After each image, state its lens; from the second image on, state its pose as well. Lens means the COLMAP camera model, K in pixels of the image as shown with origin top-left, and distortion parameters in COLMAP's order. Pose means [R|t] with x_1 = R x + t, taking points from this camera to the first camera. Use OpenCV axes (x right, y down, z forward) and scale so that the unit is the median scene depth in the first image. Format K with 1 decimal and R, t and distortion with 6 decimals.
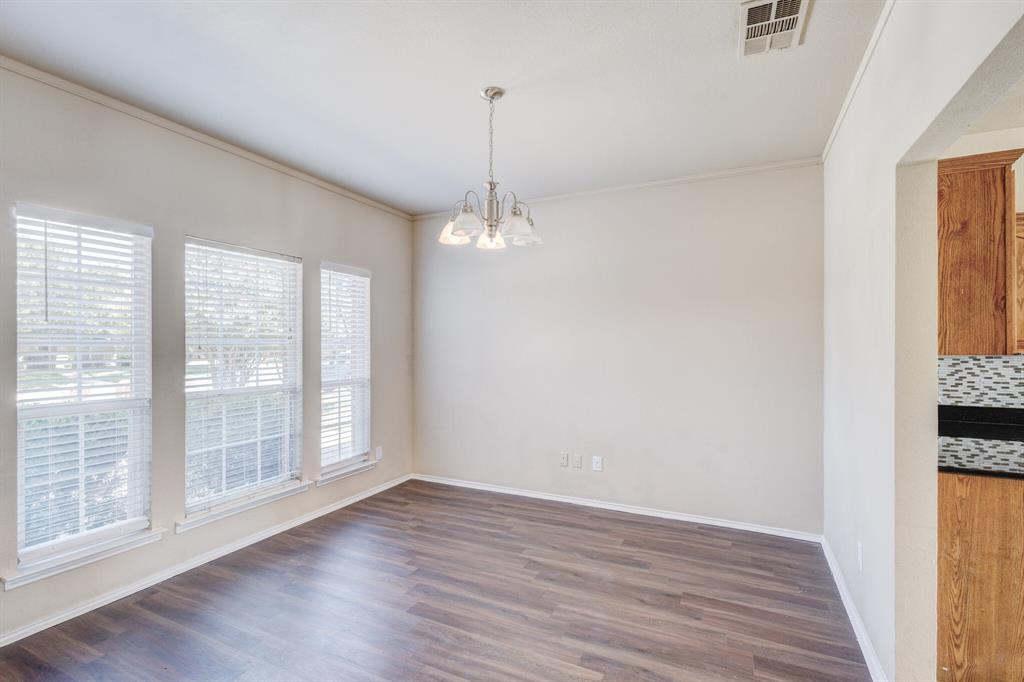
lens RADIAL K [[472.4, 0, 511.8], [0, 472.4, 344.9], [0, 0, 1]] dist [0.004716, -0.000847]
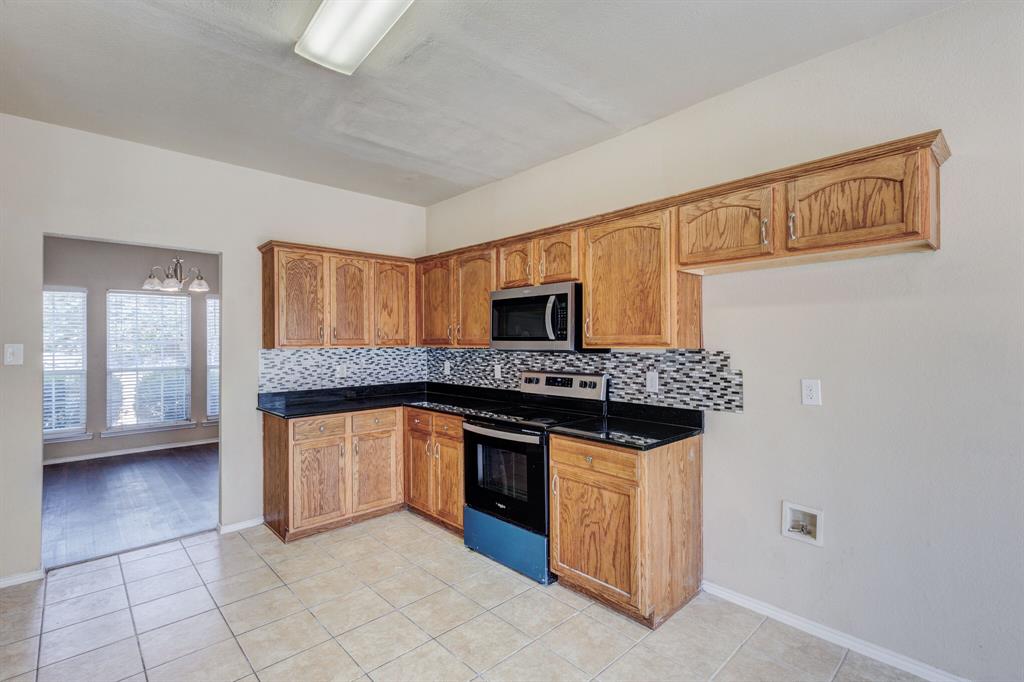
lens RADIAL K [[468.7, 0, 511.9], [0, 468.7, 338.9], [0, 0, 1]] dist [0.004717, 0.000330]
pose [[0.934693, -0.007291, -0.355382, 1.598559], [0.004660, 0.999955, -0.008258, 0.003619], [0.355426, 0.006063, 0.934685, -0.248365]]
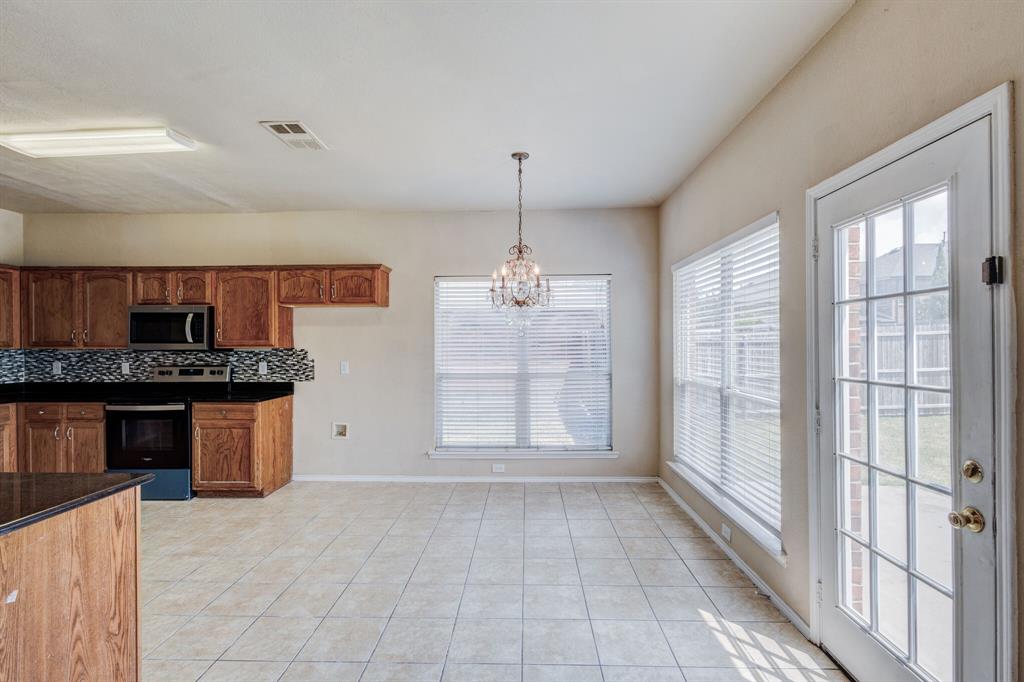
lens RADIAL K [[472.4, 0, 511.8], [0, 472.4, 344.9], [0, 0, 1]] dist [0.004716, -0.000847]
pose [[0.911369, -0.005181, 0.411558, 1.635670], [0.004286, 0.999986, 0.003098, 0.003945], [-0.411568, -0.001060, 0.911378, -1.062463]]
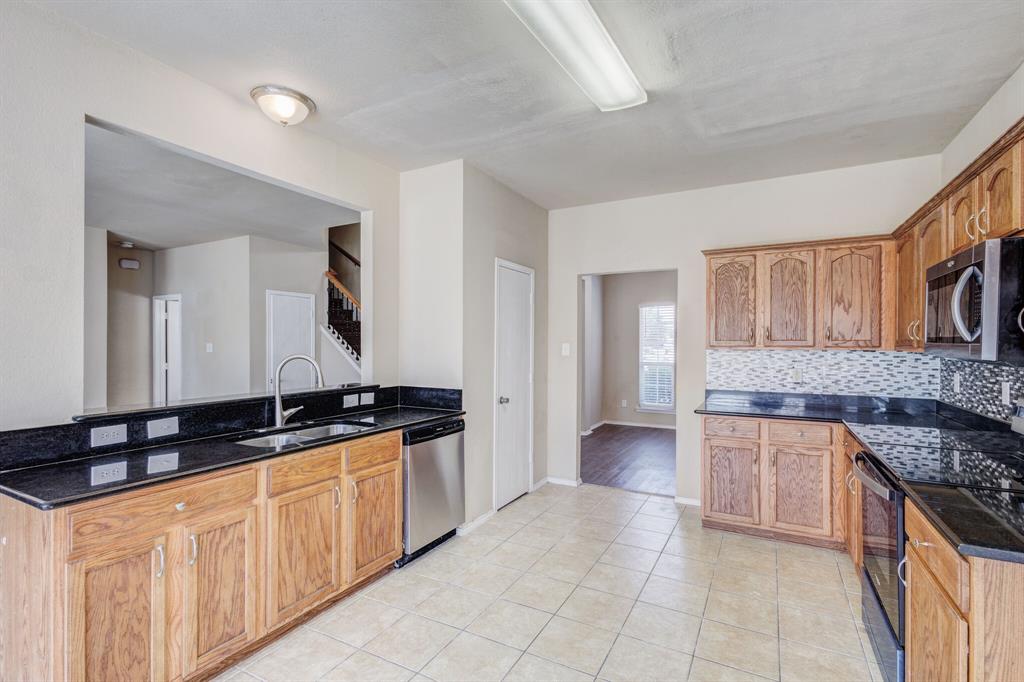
lens RADIAL K [[472.4, 0, 511.8], [0, 472.4, 344.9], [0, 0, 1]] dist [0.004716, -0.000847]
pose [[-0.042910, 0.003435, -0.999073, 1.932956], [-0.003584, 0.999987, 0.003592, 0.000956], [0.999073, 0.003735, -0.042897, 0.152635]]
